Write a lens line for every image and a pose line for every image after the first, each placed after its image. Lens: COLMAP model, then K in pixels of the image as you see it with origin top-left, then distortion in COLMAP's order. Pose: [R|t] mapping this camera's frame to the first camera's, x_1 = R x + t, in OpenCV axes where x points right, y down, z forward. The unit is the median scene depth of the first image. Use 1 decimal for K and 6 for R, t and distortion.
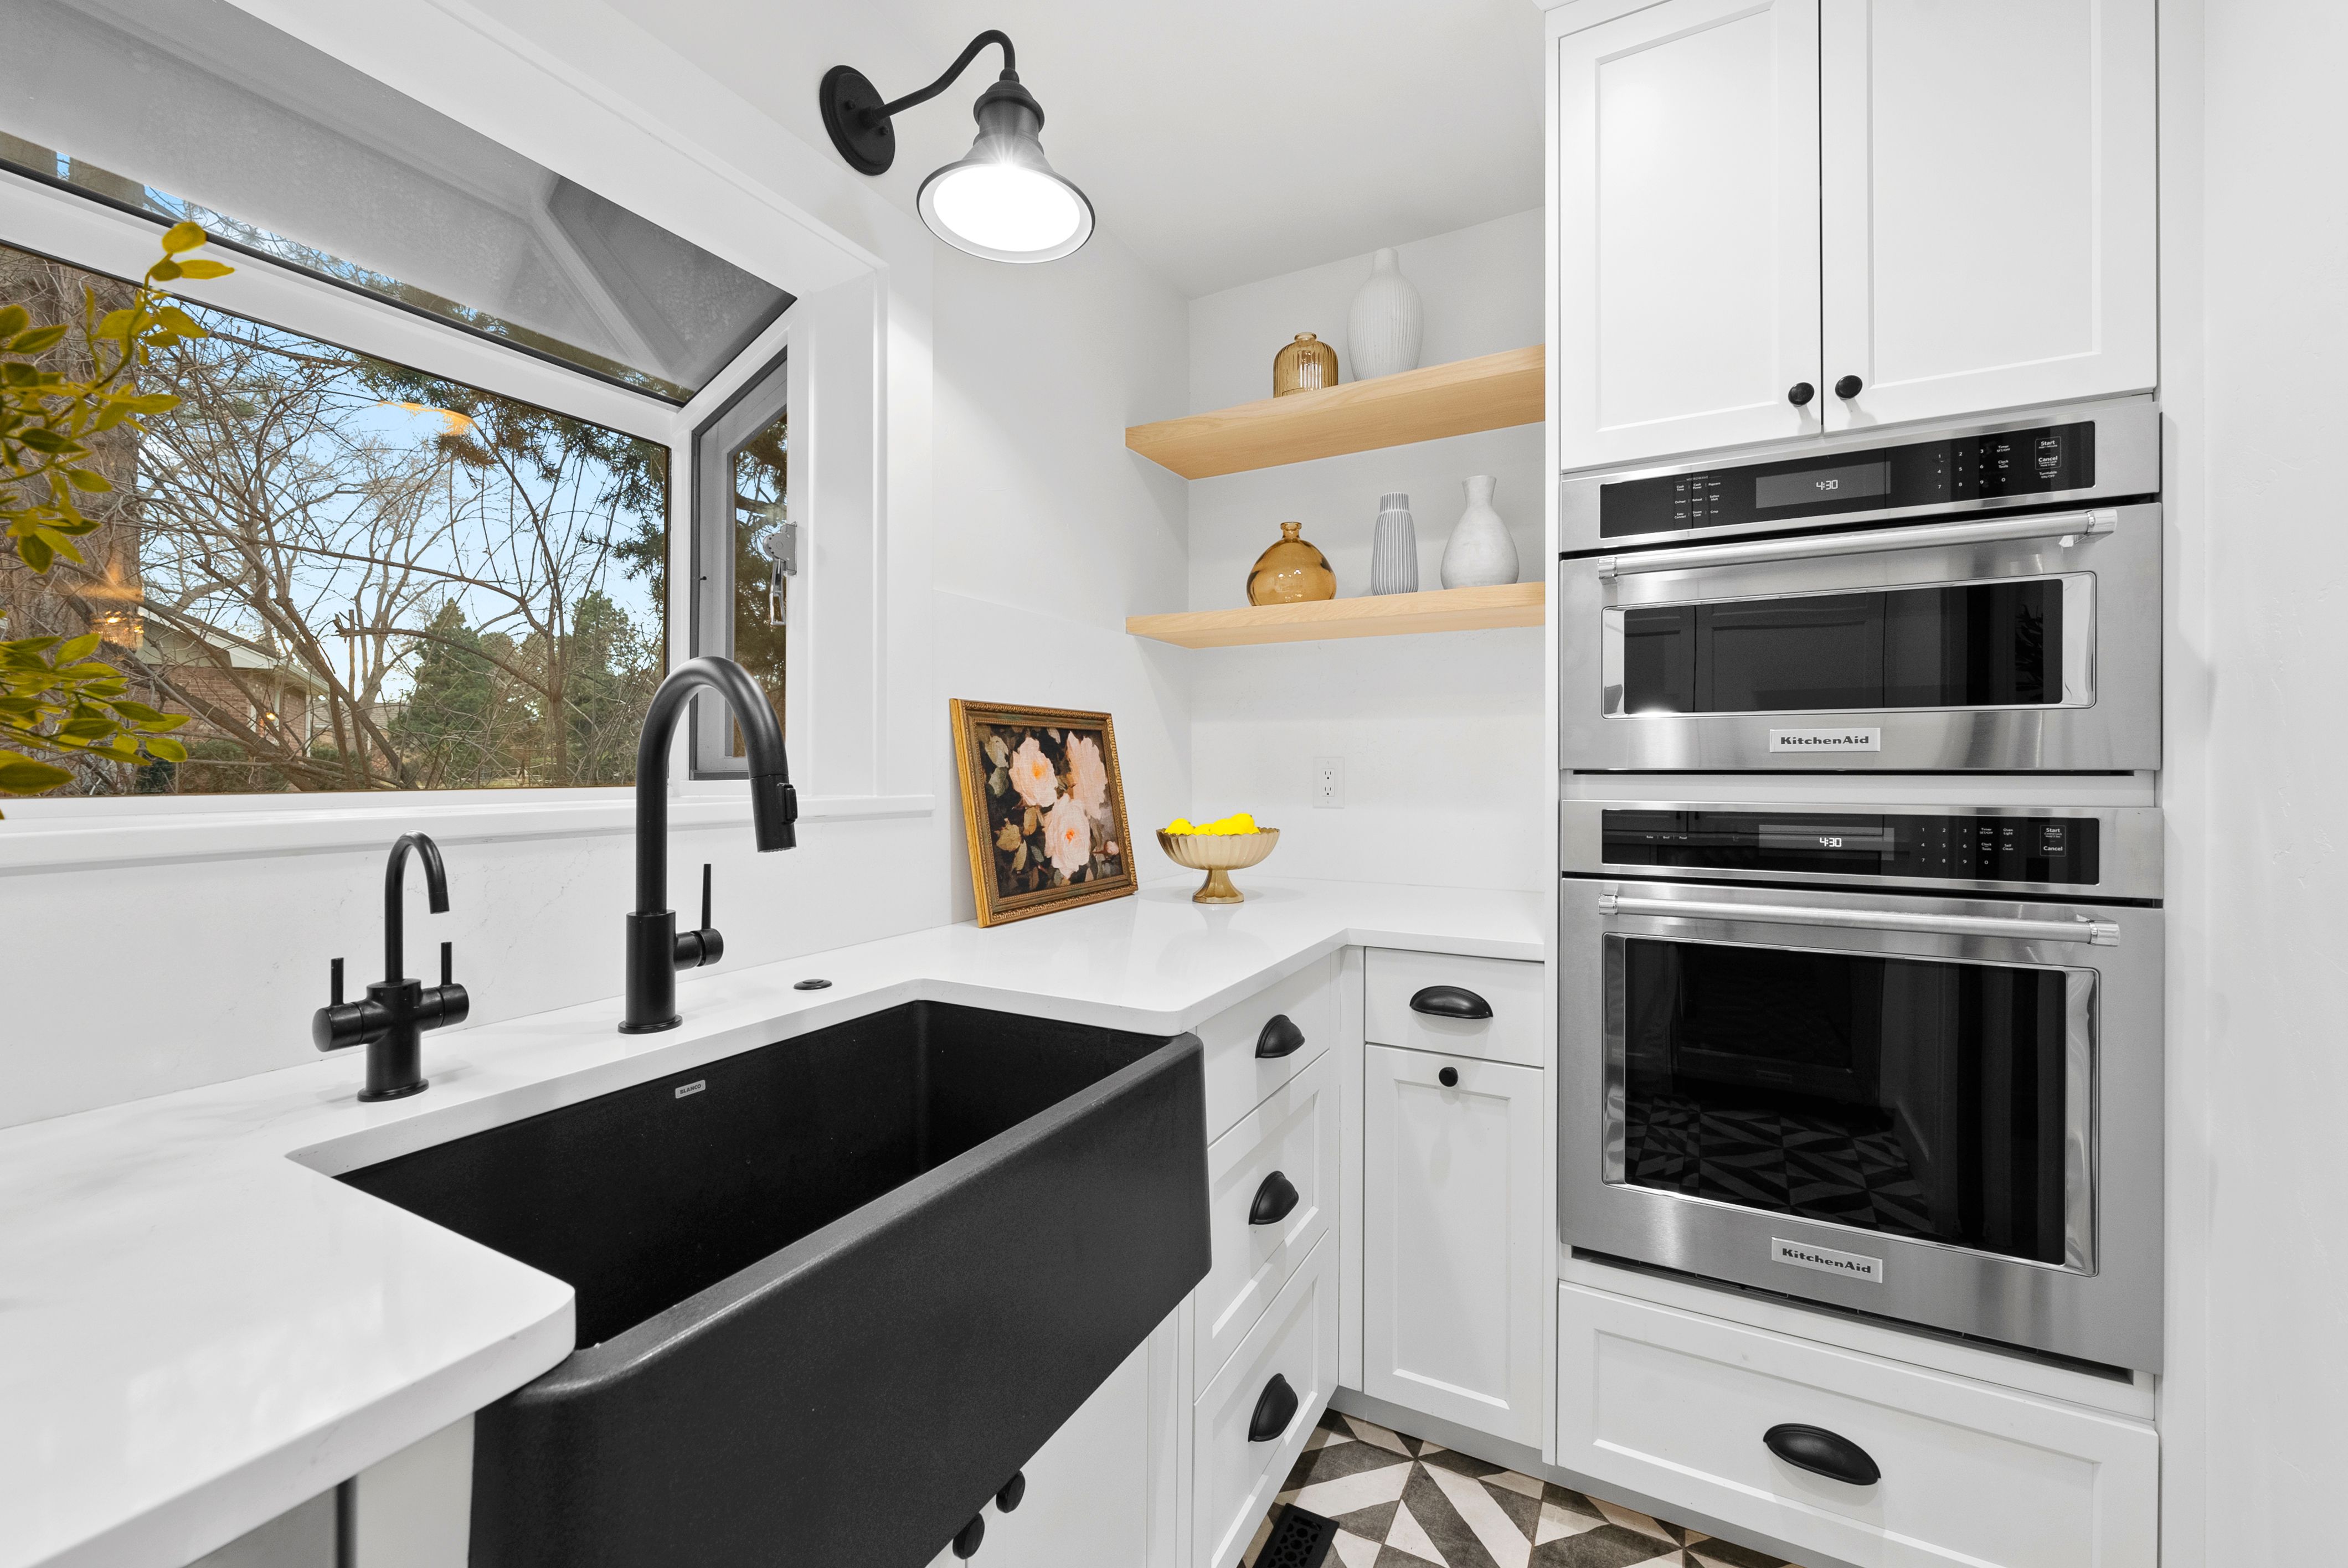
lens RADIAL K [[946.9, 0, 1175.3], [0, 946.9, 762.9], [0, 0, 1]] dist [-0.009125, -0.000050]
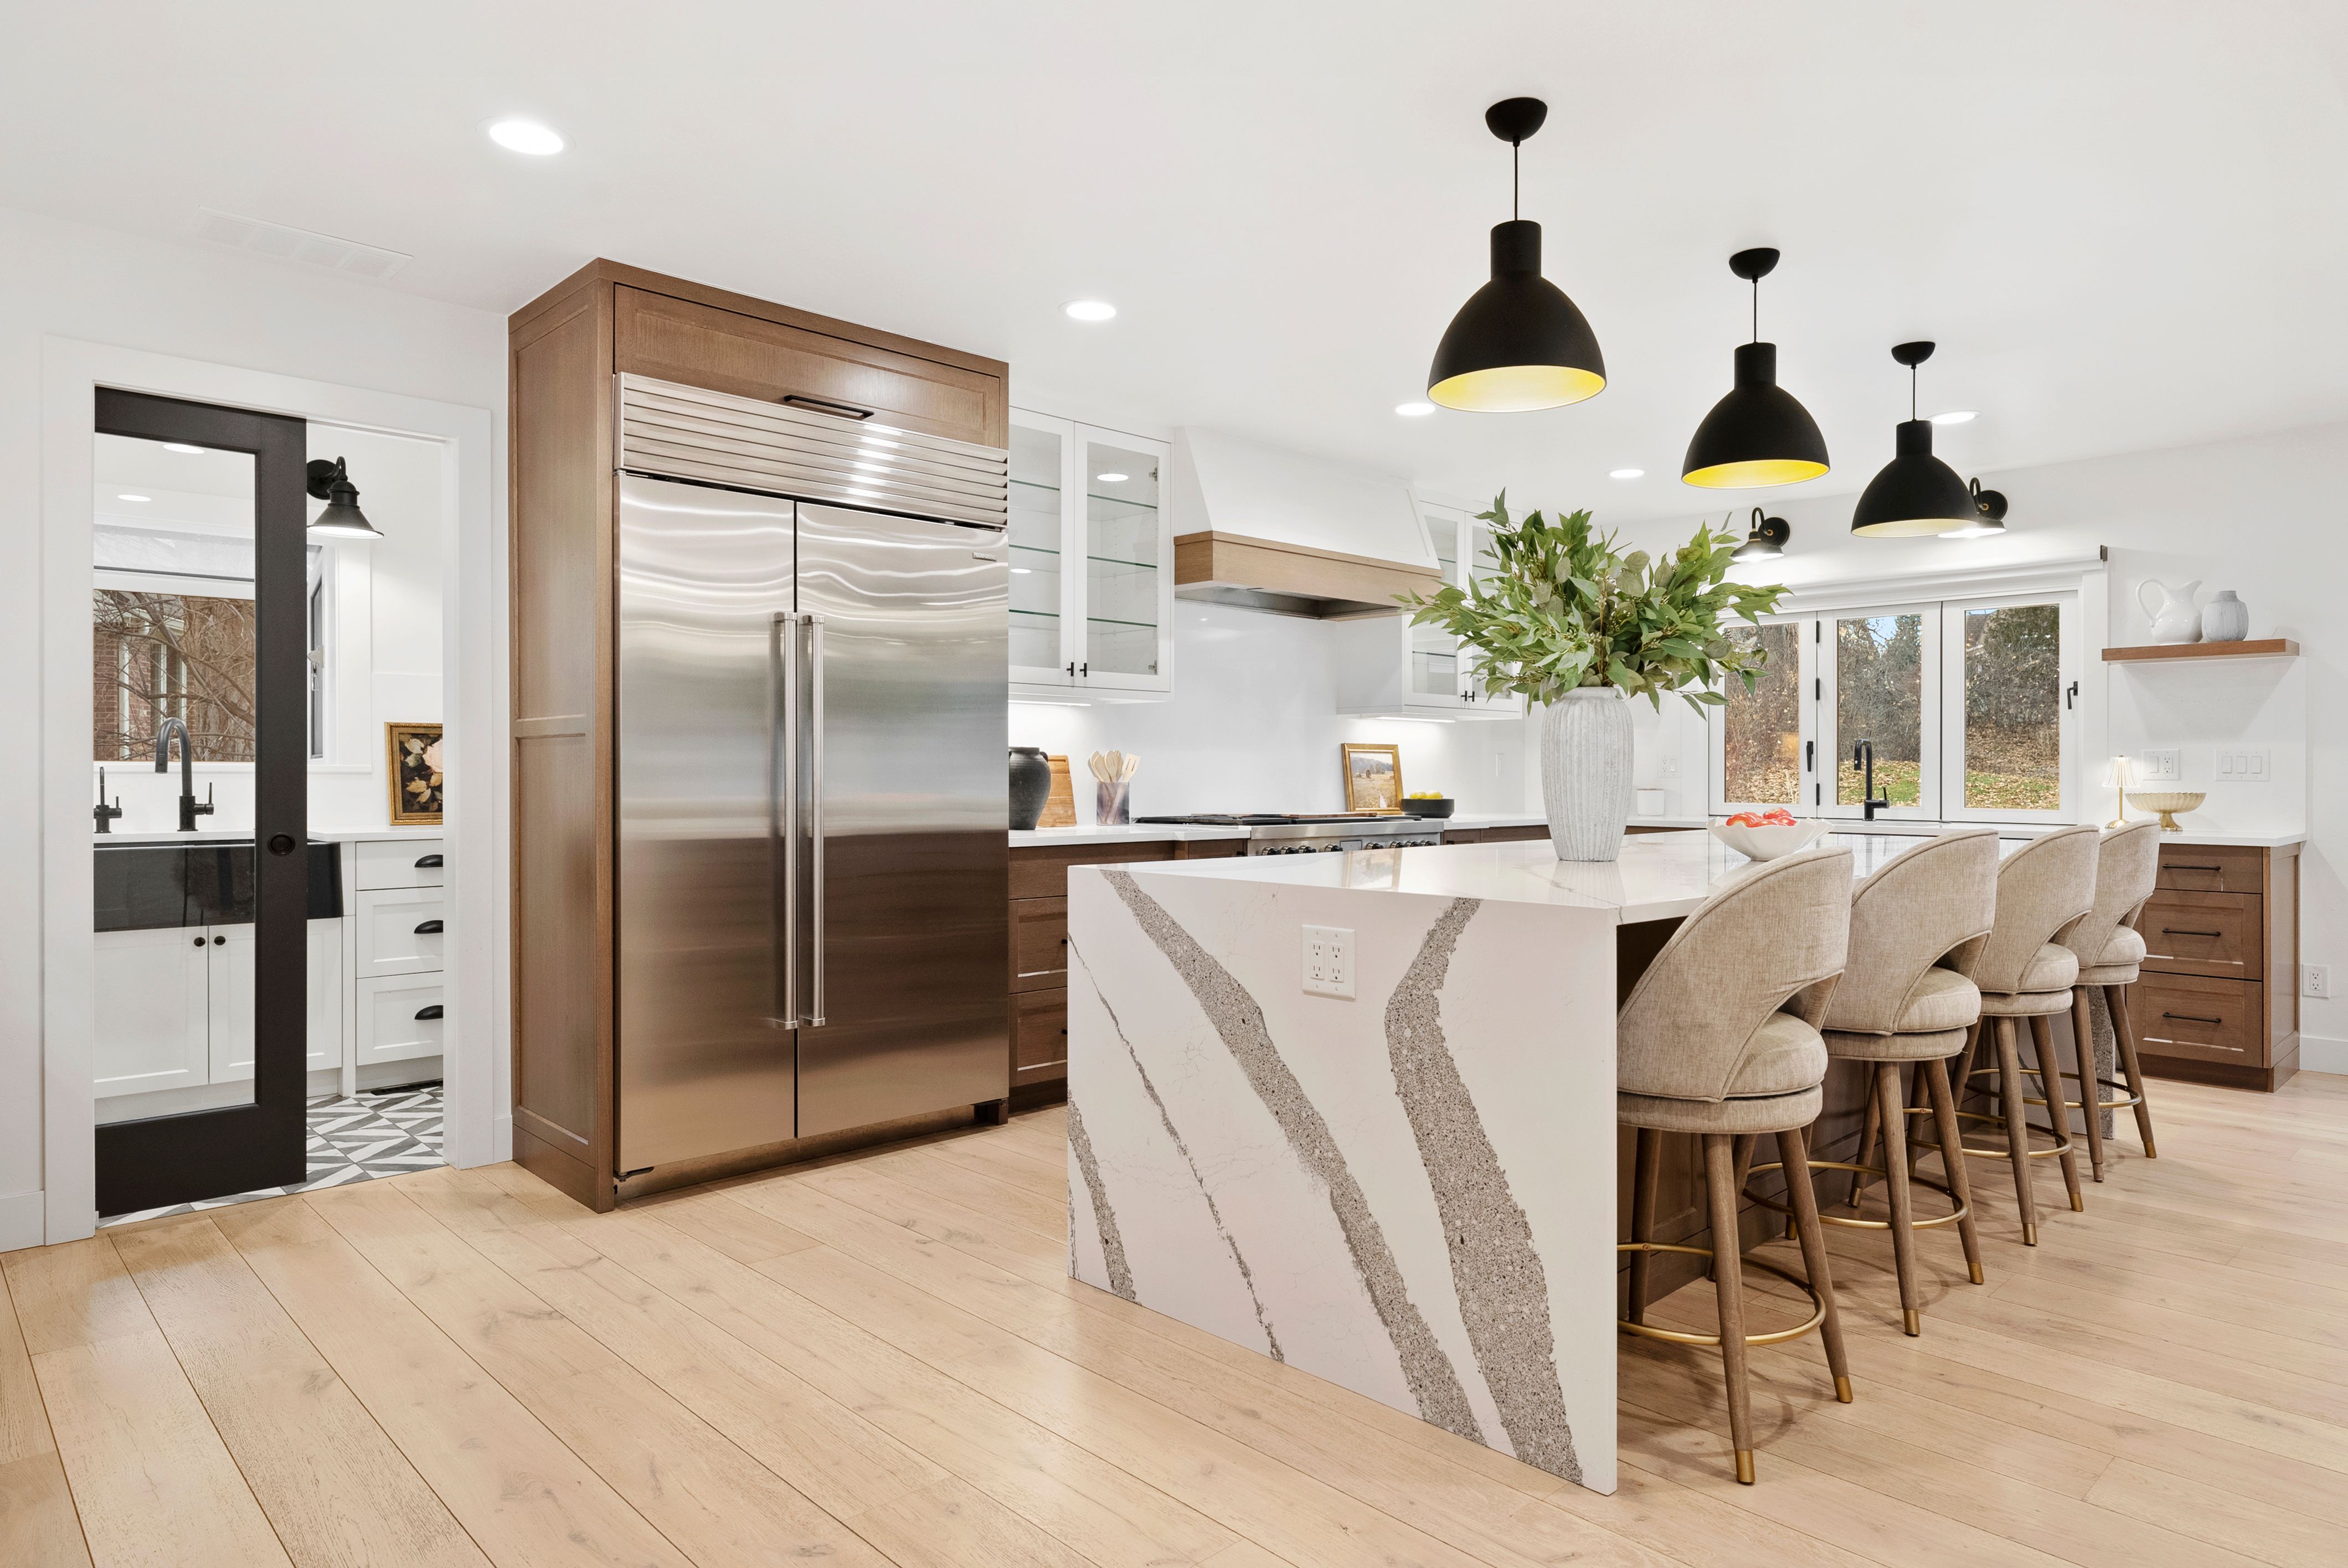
lens RADIAL K [[1386.6, 0, 1174.0], [0, 1386.6, 784.0], [0, 0, 1]] dist [0.001537, 0.001270]
pose [[0.951735, -0.000976, -0.306919, 2.294316], [0.003760, 0.999957, 0.008479, 0.051014], [0.306898, -0.009224, 0.951698, -1.383129]]
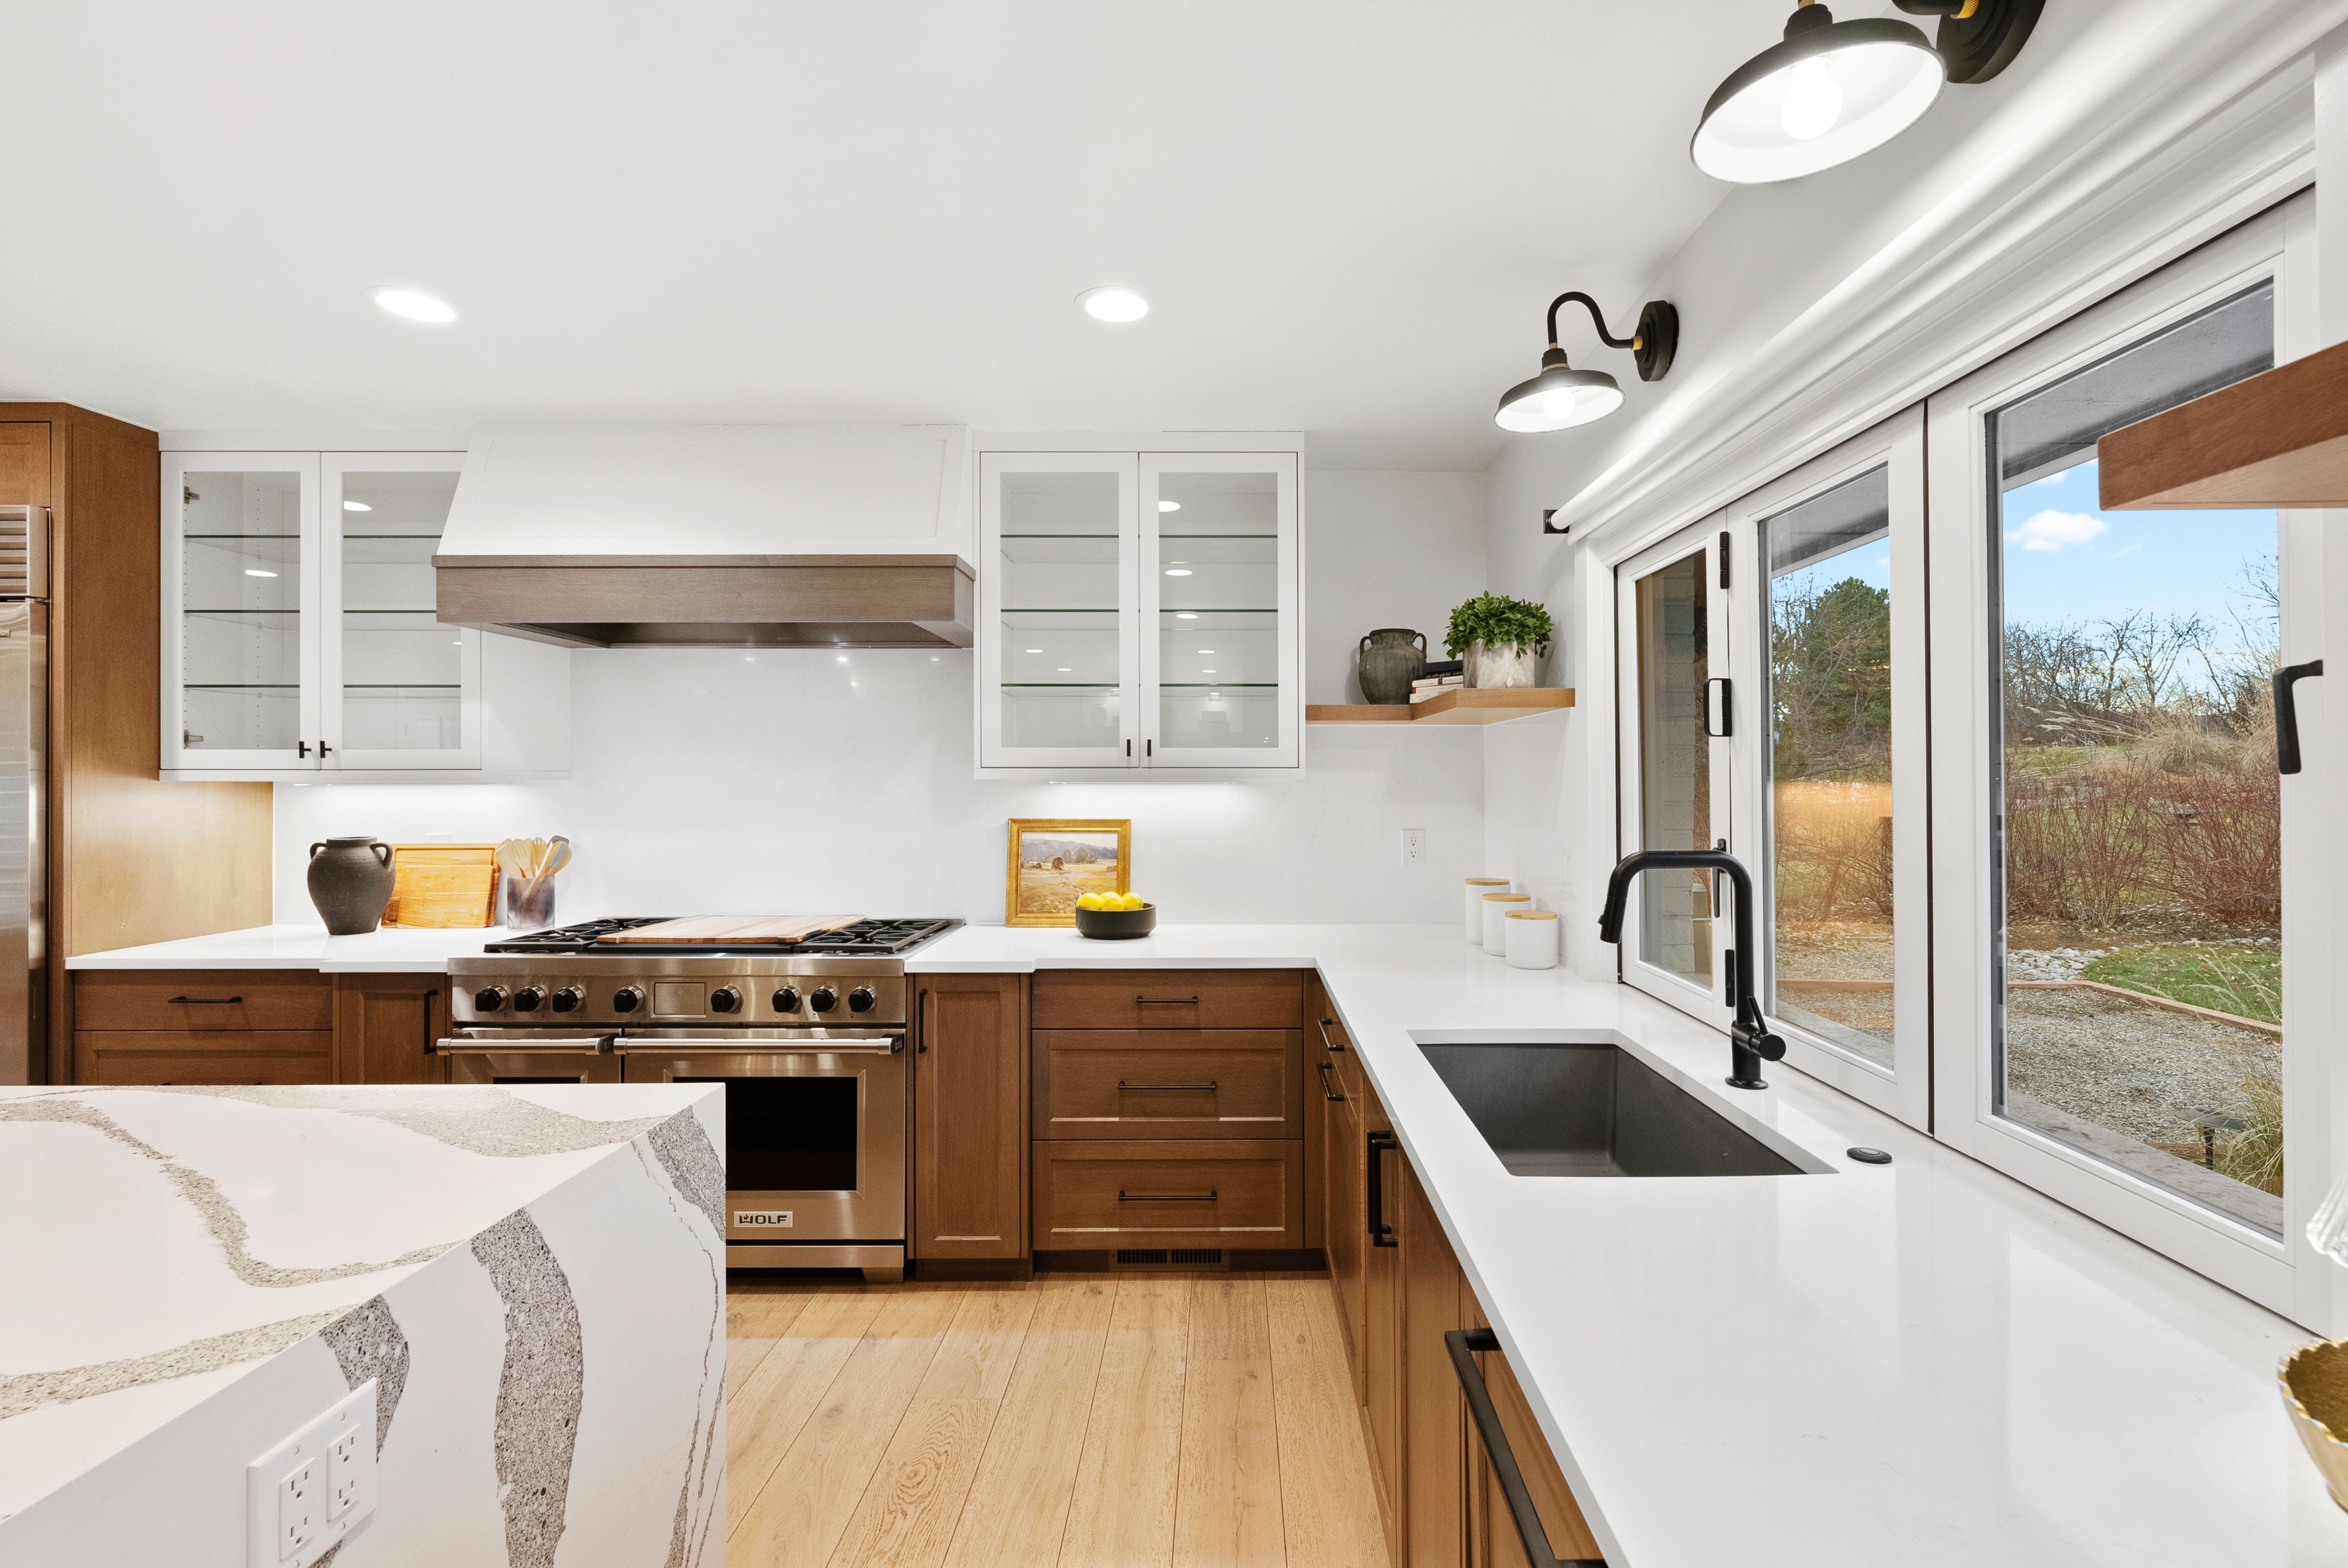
lens RADIAL K [[1037.7, 0, 1220.1], [0, 1037.7, 775.3], [0, 0, 1]] dist [0.000848, 0.000011]
pose [[0.477333, -0.012023, -0.878640, 4.018694], [0.005551, 0.999928, -0.010667, -0.144617], [0.878705, 0.000214, 0.477365, 3.062630]]
